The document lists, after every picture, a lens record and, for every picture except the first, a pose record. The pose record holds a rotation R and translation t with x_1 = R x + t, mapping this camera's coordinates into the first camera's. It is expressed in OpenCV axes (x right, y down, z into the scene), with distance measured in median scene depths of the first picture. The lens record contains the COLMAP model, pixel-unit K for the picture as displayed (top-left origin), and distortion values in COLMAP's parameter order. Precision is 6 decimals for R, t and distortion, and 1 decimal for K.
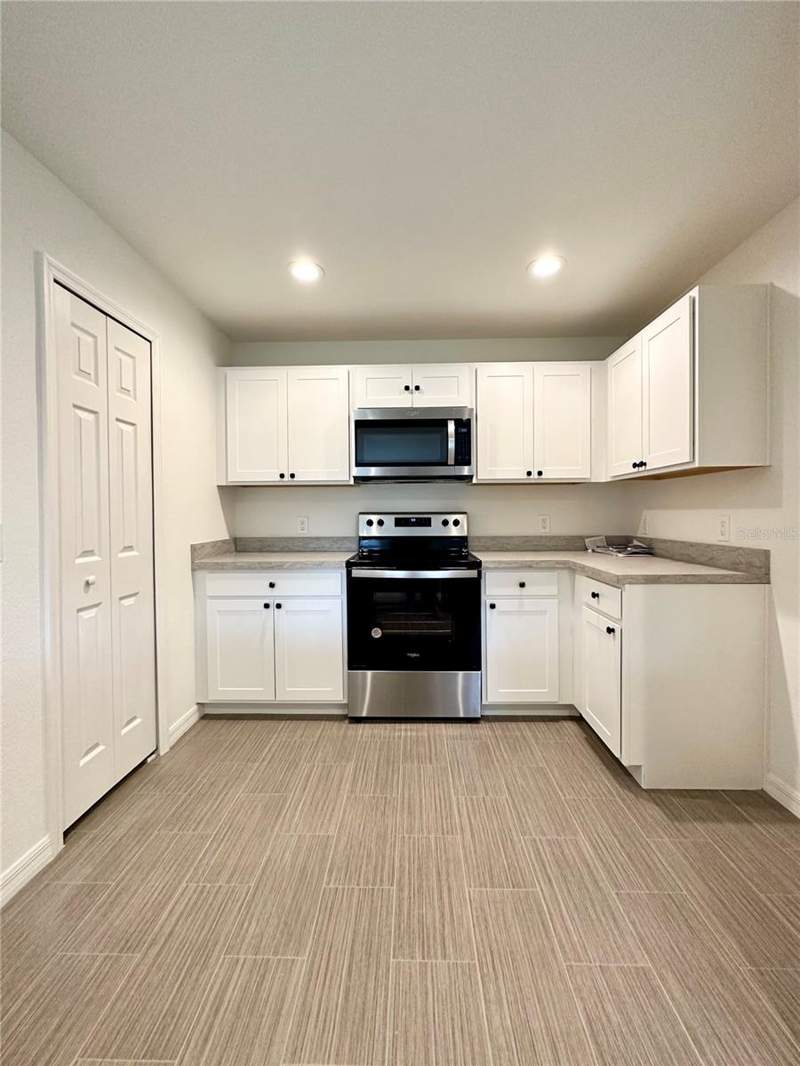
lens RADIAL K [[430.4, 0, 400.9], [0, 430.4, 527.7], [0, 0, 1]] dist [-0.001060, -0.000076]
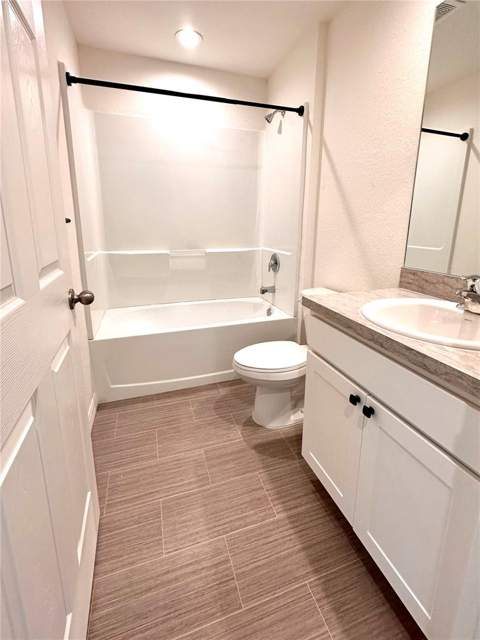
lens RADIAL K [[258.4, 0, 240.5], [0, 258.4, 320.3], [0, 0, 1]] dist [-0.001060, -0.000076]
pose [[-0.319355, -0.324189, 0.890457, -0.391793], [0.010523, 0.938391, 0.345415, -0.011110], [-0.947577, 0.119680, -0.296268, 1.091418]]
